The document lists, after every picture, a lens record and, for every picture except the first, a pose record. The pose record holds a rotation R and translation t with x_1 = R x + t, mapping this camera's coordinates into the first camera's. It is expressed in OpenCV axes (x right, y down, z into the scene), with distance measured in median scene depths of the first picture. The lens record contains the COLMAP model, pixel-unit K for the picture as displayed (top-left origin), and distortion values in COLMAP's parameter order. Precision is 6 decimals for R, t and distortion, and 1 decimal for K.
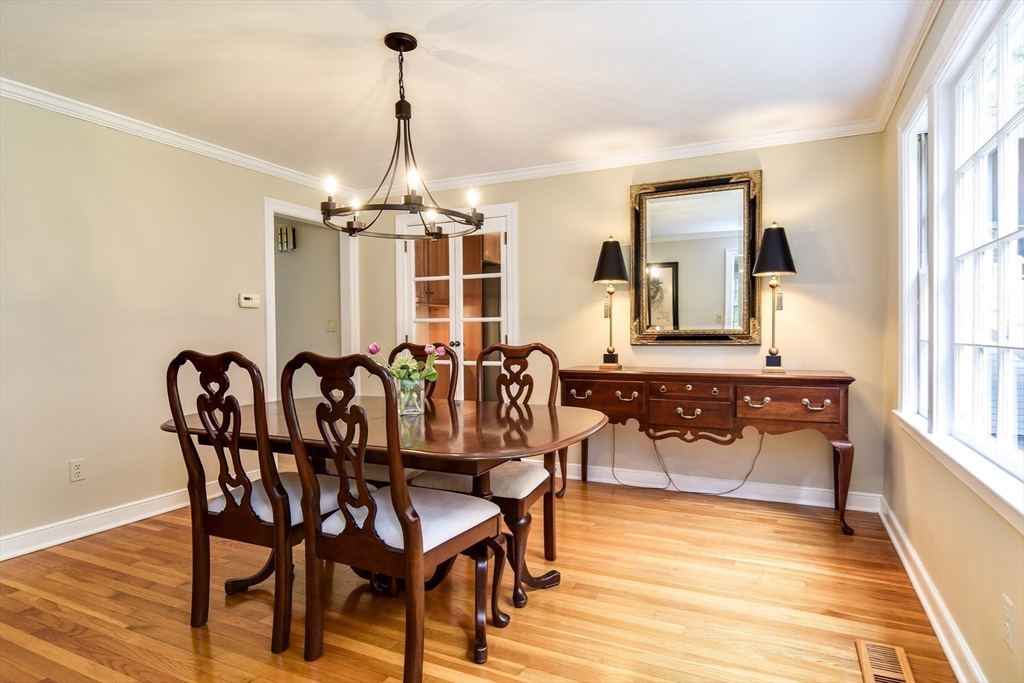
lens RADIAL K [[549.8, 0, 510.8], [0, 549.8, 336.9], [0, 0, 1]] dist [-0.002235, -0.002174]
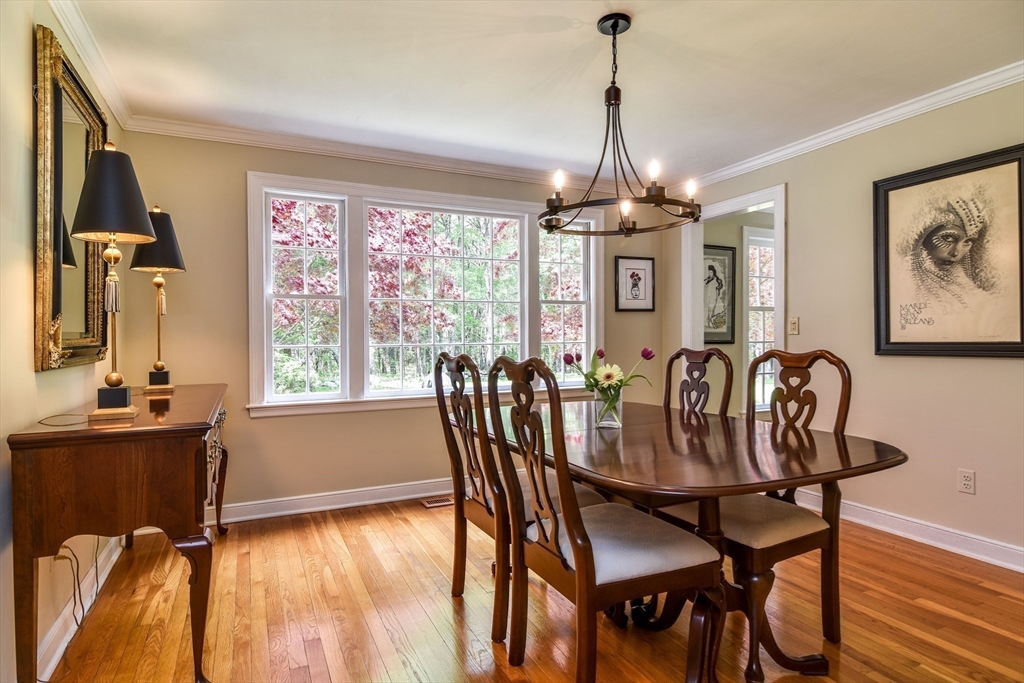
lens RADIAL K [[541.0, 0, 511.4], [0, 541.0, 335.4], [0, 0, 1]] dist [0.026447, -0.000440]
pose [[0.787492, -0.005063, -0.616304, 0.190894], [-0.001045, 0.999954, -0.009551, -0.001871], [0.616324, 0.008165, 0.787451, 0.142392]]
